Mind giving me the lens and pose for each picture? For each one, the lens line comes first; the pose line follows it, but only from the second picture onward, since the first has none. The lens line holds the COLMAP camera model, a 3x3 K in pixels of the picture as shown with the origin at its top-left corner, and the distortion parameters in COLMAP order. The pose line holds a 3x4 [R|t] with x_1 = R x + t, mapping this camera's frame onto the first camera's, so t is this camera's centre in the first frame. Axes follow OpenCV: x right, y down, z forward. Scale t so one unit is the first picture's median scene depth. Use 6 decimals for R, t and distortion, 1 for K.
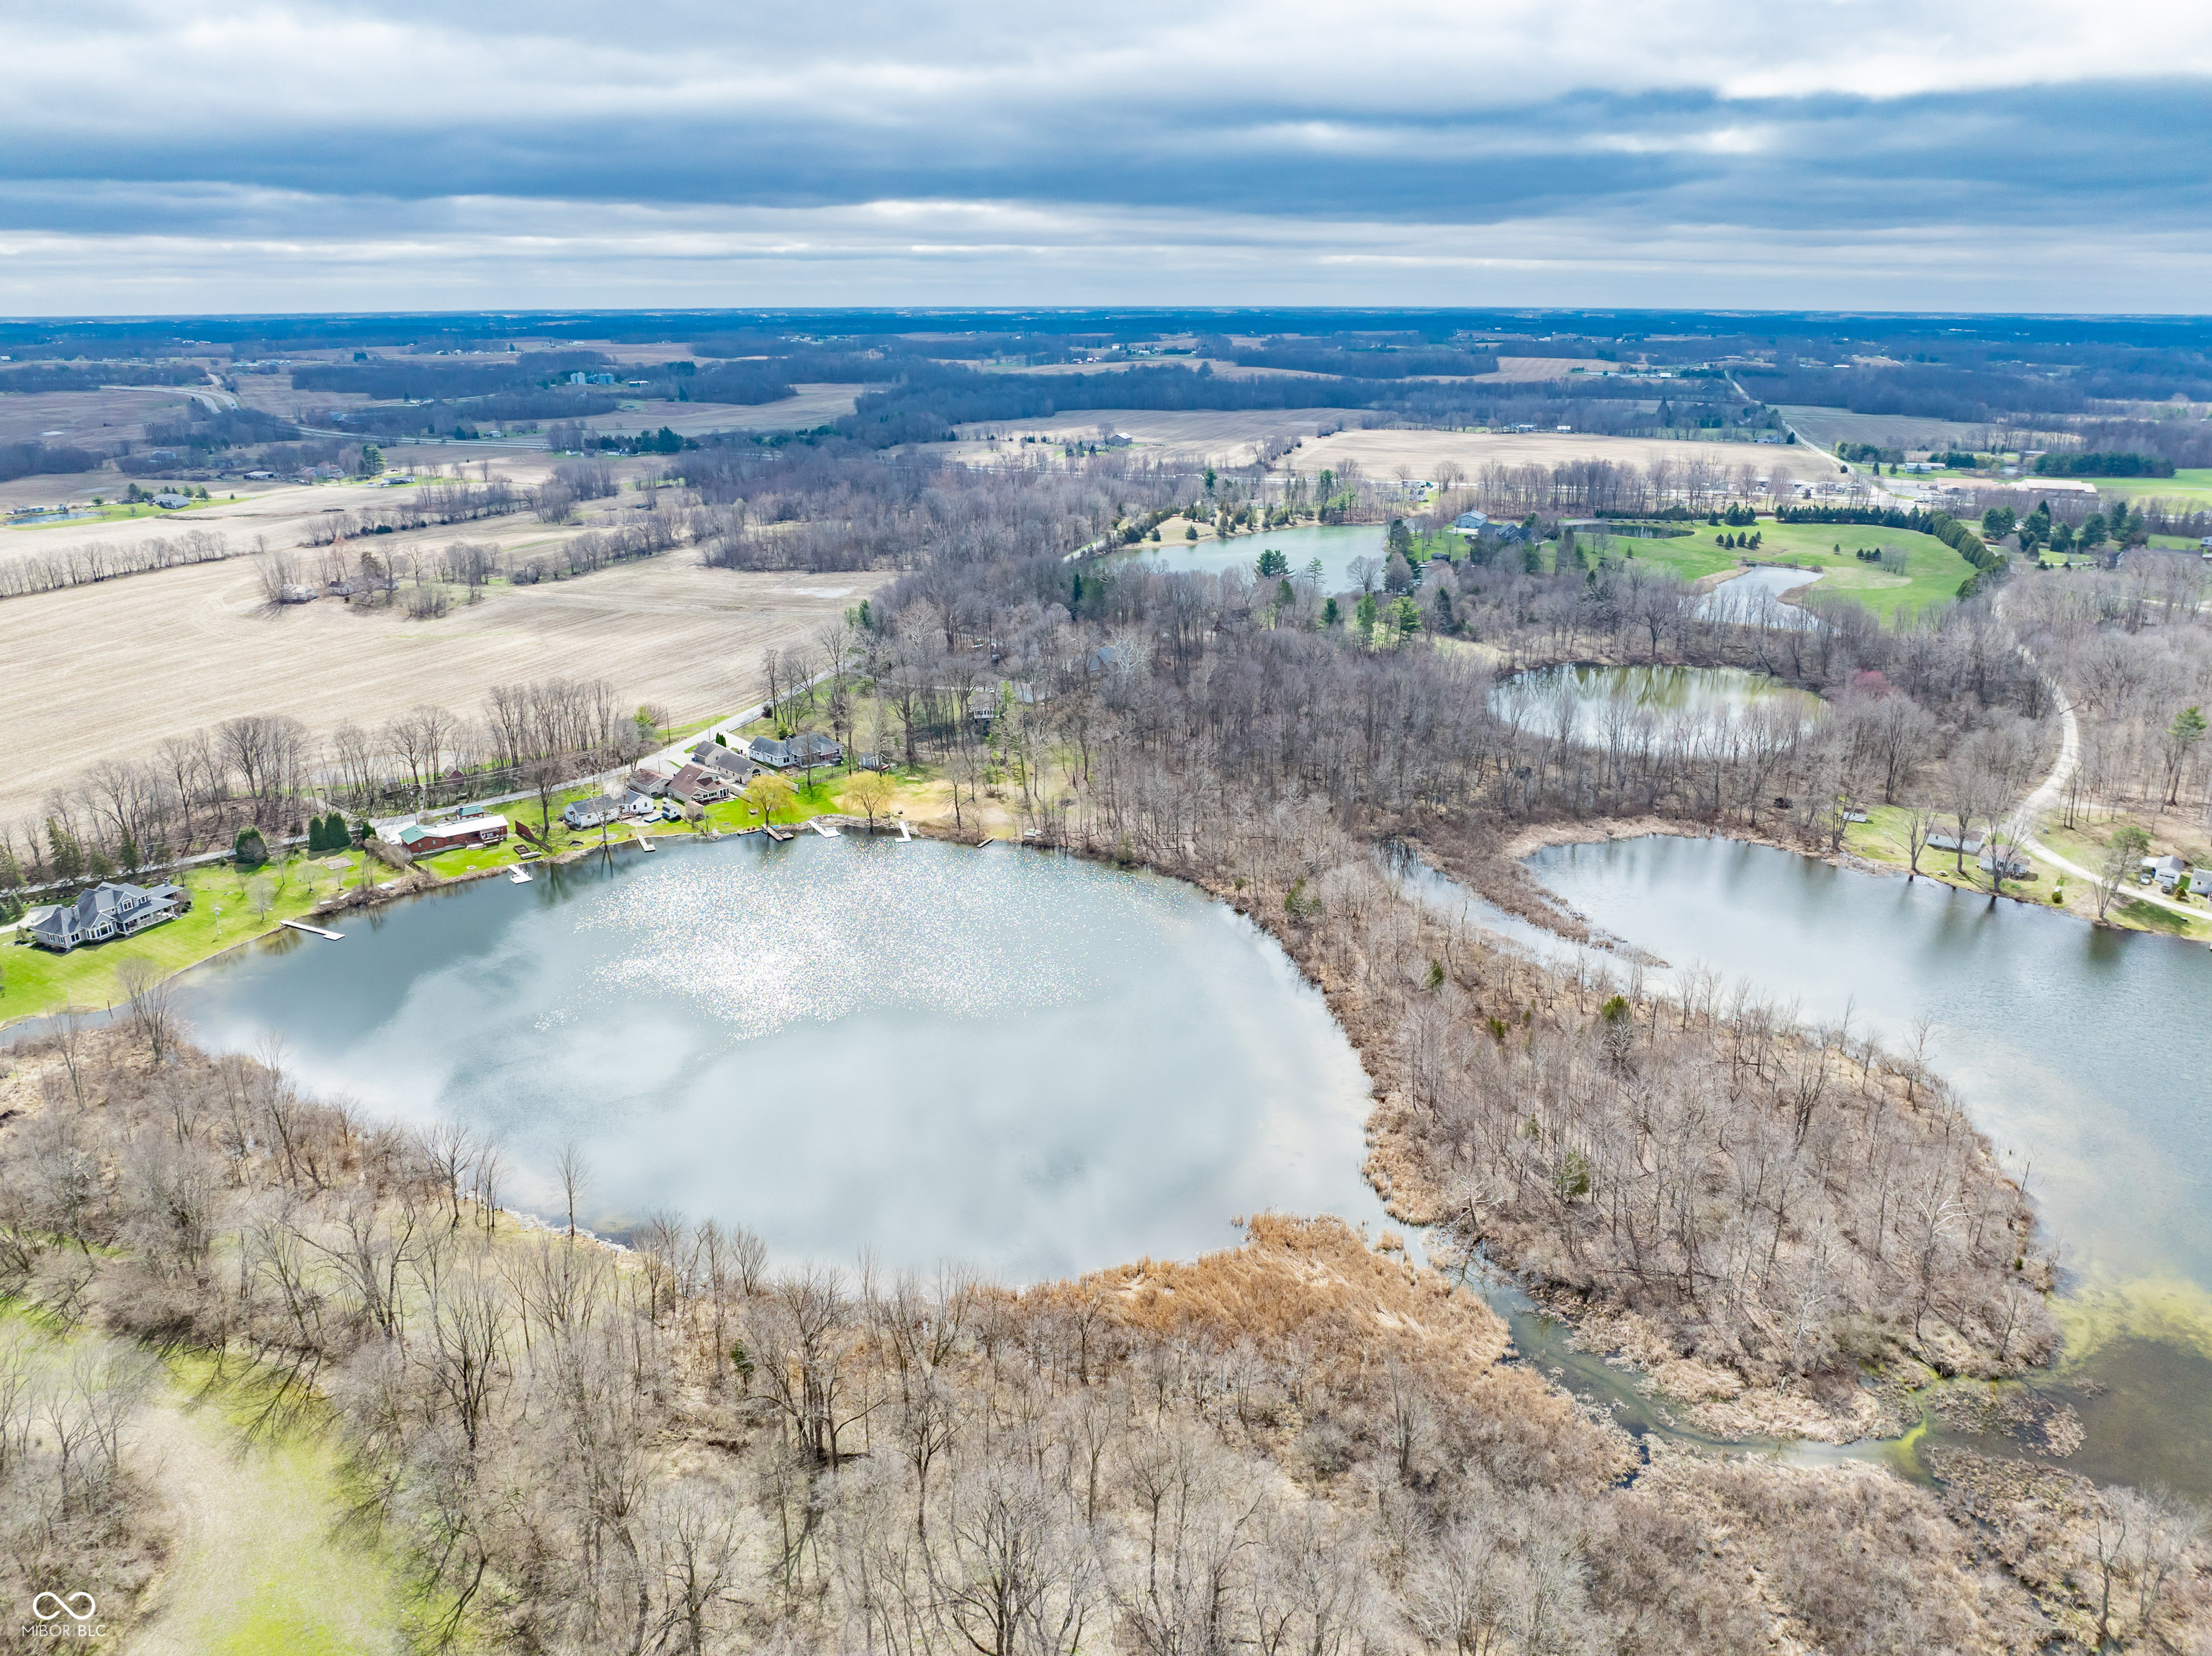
lens RADIAL K [[1544.0, 0, 1106.0], [0, 1544.0, 828.0], [0, 0, 1]] dist [-0.031048, 0.000040]
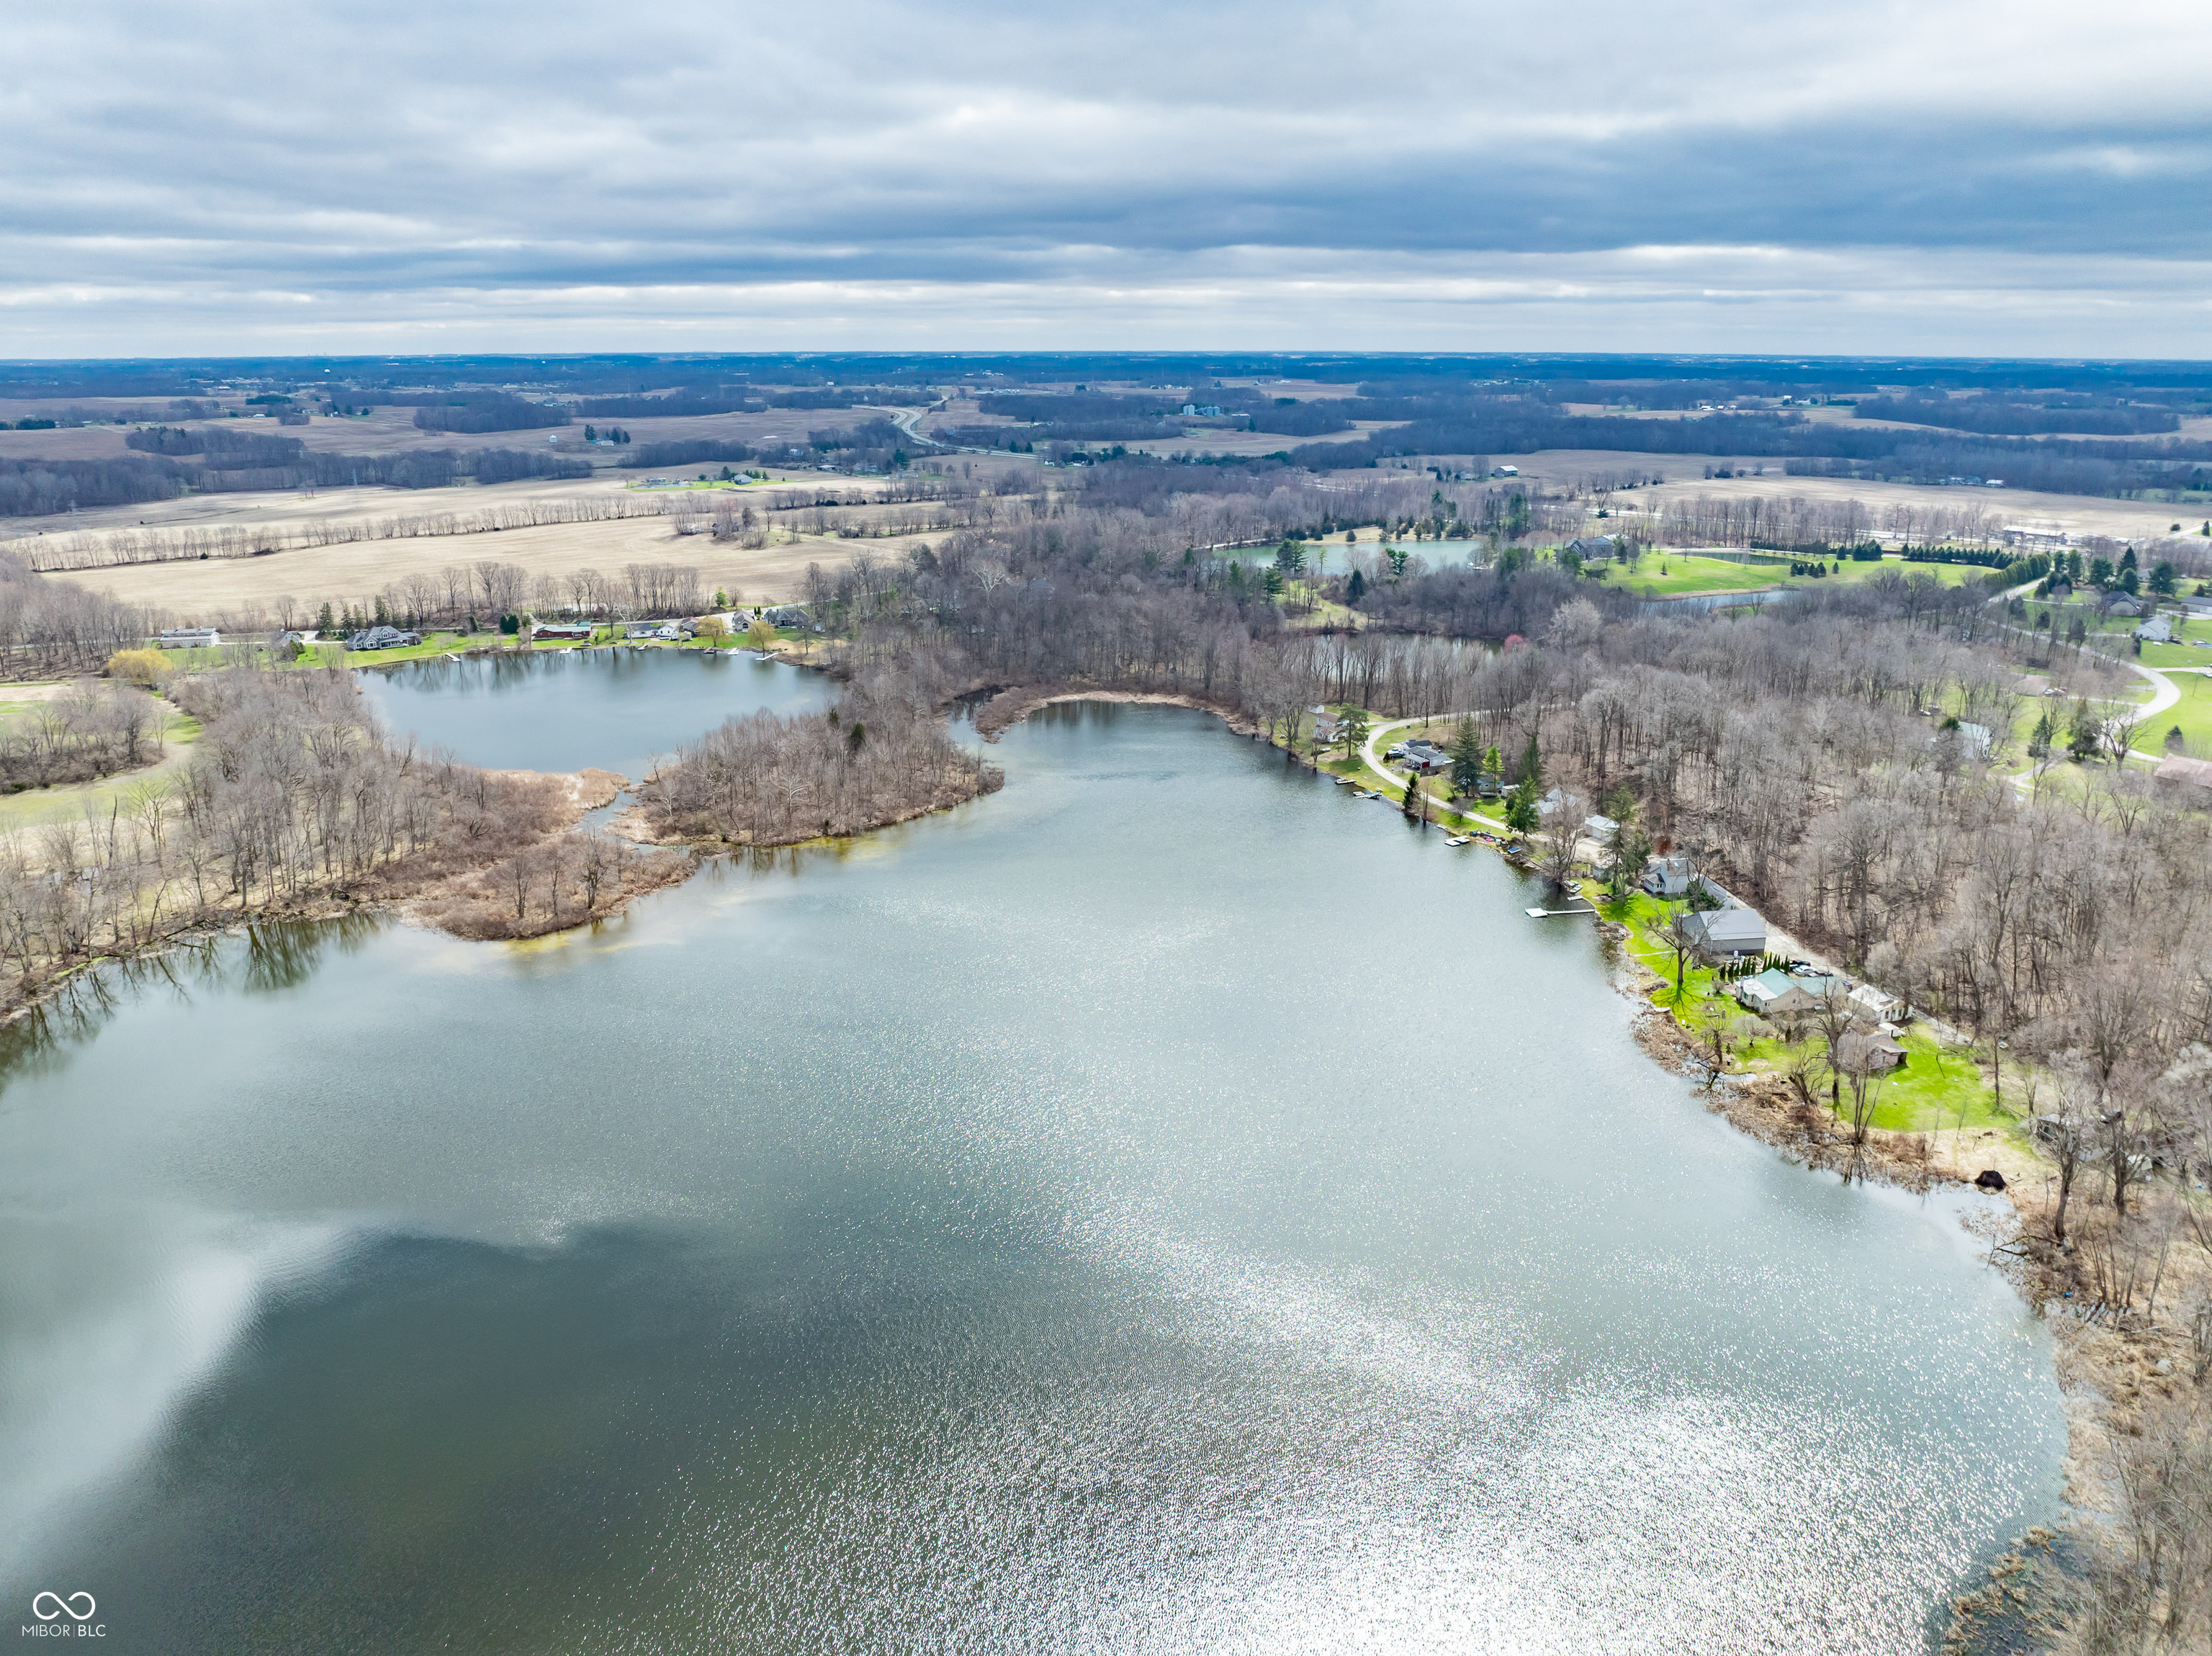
lens RADIAL K [[1635.8, 0, 1106.0], [0, 1635.8, 828.0], [0, 0, 1]] dist [-0.050786, 0.029471]
pose [[0.876327, 0.138675, -0.461325, 0.199689], [-0.157969, 0.987439, -0.003251, 0.025914], [0.455079, 0.075724, 0.887225, -0.074231]]
